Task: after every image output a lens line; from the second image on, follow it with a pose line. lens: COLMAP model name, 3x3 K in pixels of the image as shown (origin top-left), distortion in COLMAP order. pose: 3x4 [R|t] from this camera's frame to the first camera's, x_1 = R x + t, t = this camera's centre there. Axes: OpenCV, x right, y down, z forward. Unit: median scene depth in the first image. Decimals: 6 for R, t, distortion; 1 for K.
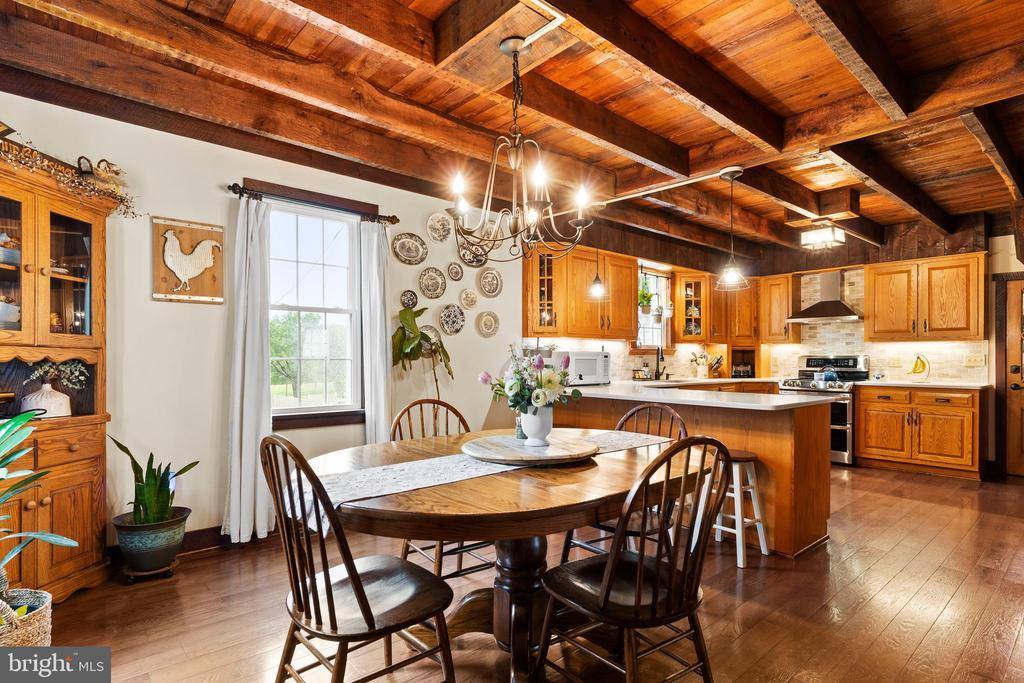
lens RADIAL K [[523.3, 0, 518.8], [0, 523.3, 356.9], [0, 0, 1]] dist [0.001262, 0.001445]
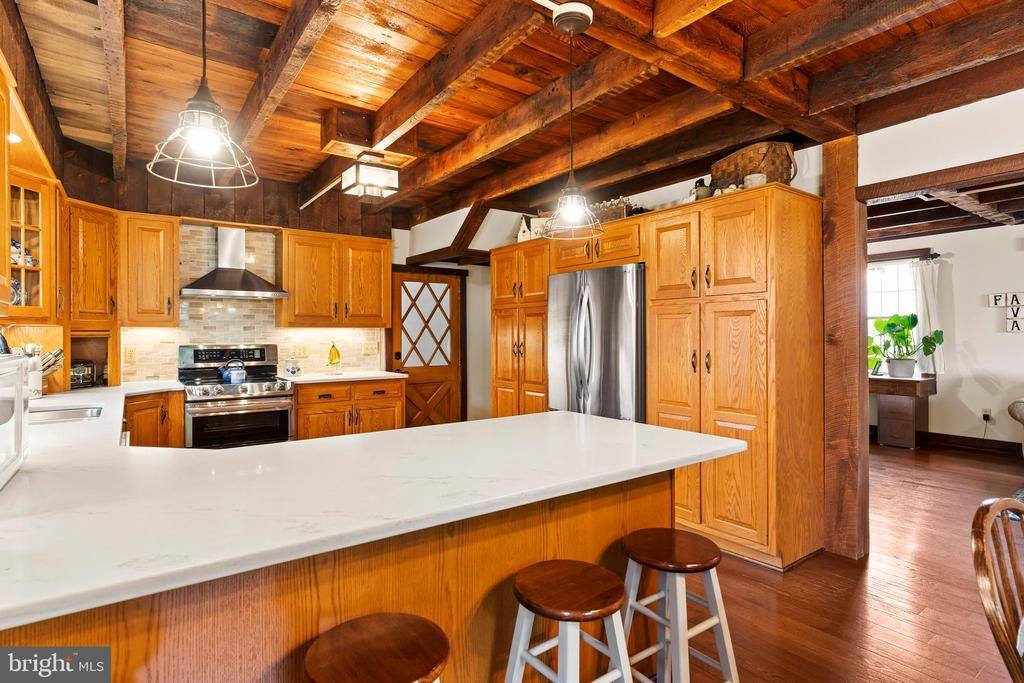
lens RADIAL K [[524.7, 0, 506.4], [0, 524.7, 332.6], [0, 0, 1]] dist [-0.001511, 0.000539]
pose [[0.106764, 0.001763, 0.994283, -0.081390], [0.004263, 0.999988, -0.002231, -0.017888], [-0.994275, 0.004477, 0.106756, 0.607271]]
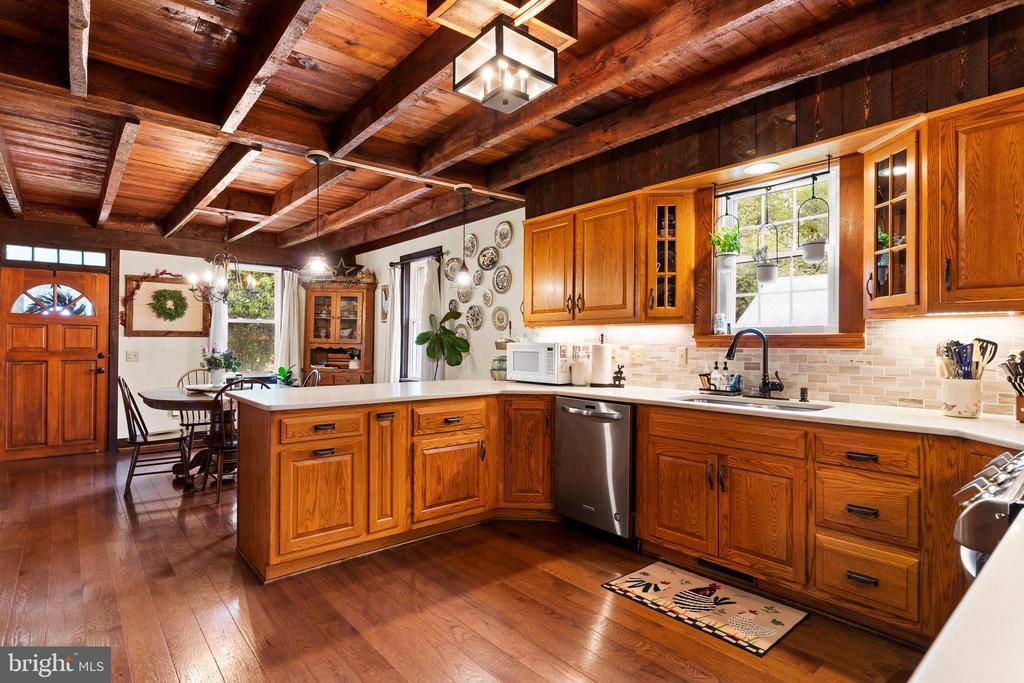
lens RADIAL K [[527.3, 0, 509.4], [0, 527.3, 336.5], [0, 0, 1]] dist [-0.004086, 0.000853]
pose [[-0.025956, -0.017586, -0.999508, 0.818702], [-0.002644, 0.999843, -0.017523, -0.004742], [0.999660, 0.002188, -0.025998, 0.829521]]
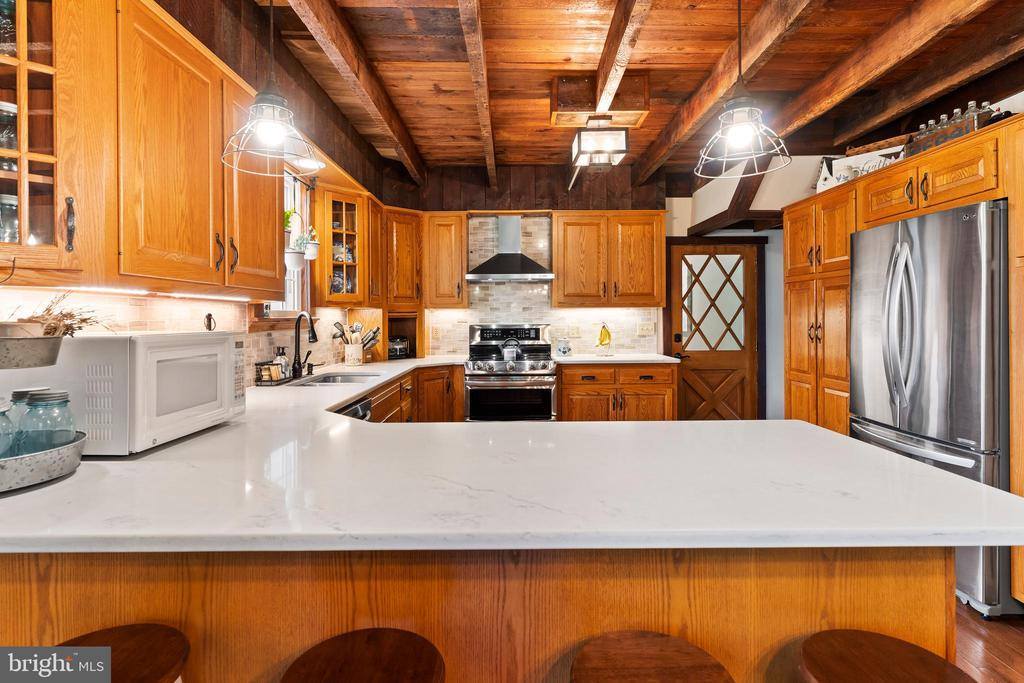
lens RADIAL K [[537.1, 0, 513.3], [0, 537.1, 315.9], [0, 0, 1]] dist [-0.000674, 0.000564]
pose [[0.661580, -0.004555, 0.749860, 0.009334], [0.007494, 0.999972, -0.000537, -0.016605], [-0.749837, 0.005975, 0.661596, 0.523744]]
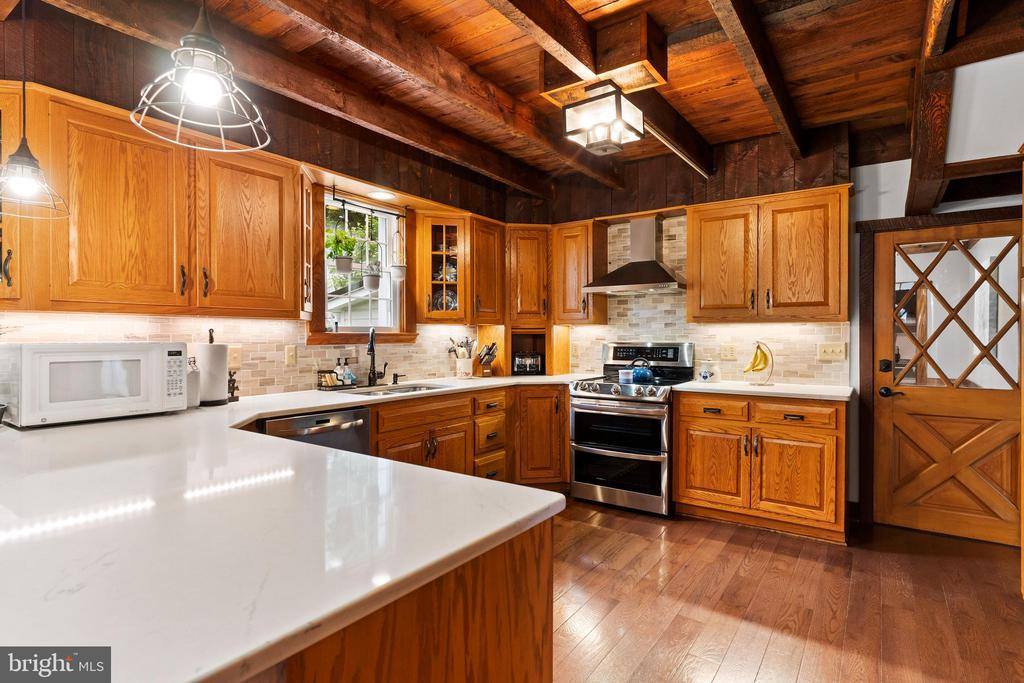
lens RADIAL K [[527.3, 0, 509.4], [0, 527.3, 336.5], [0, 0, 1]] dist [-0.004086, 0.000853]
pose [[0.973925, -0.001852, 0.226864, 0.300780], [0.001053, 0.999993, 0.003643, -0.014654], [-0.226869, -0.003309, 0.973920, 0.417241]]
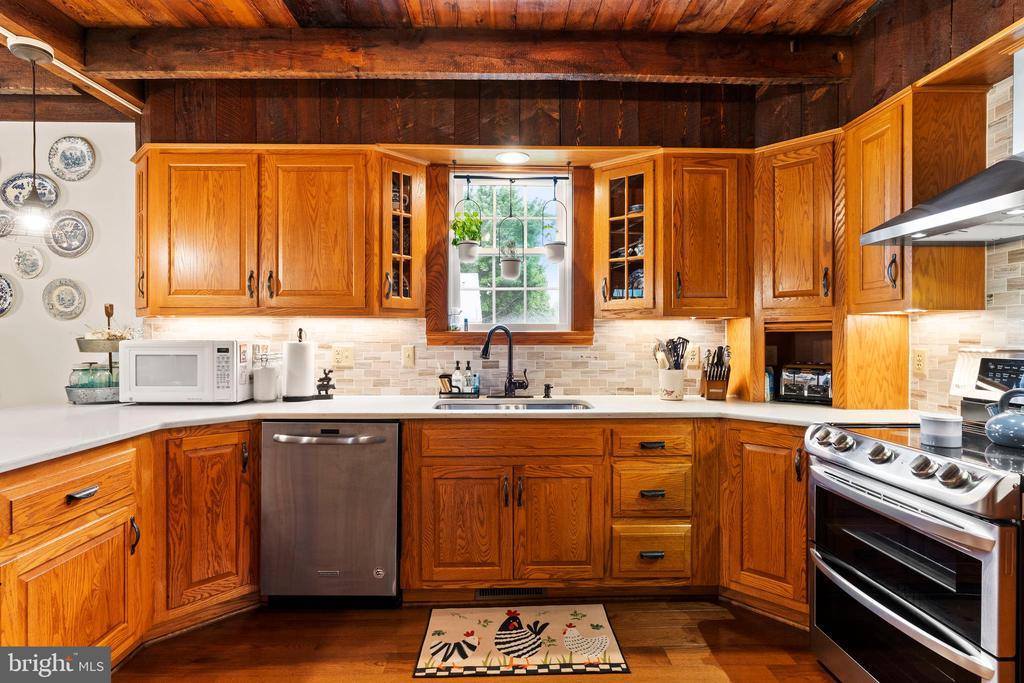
lens RADIAL K [[522.4, 0, 510.2], [0, 522.4, 339.2], [0, 0, 1]] dist [-0.009486, 0.001060]
pose [[0.764668, -0.000100, -0.644424, 0.610780], [0.002016, 0.999995, 0.002237, -0.010438], [0.644421, -0.003010, 0.764665, 0.684820]]
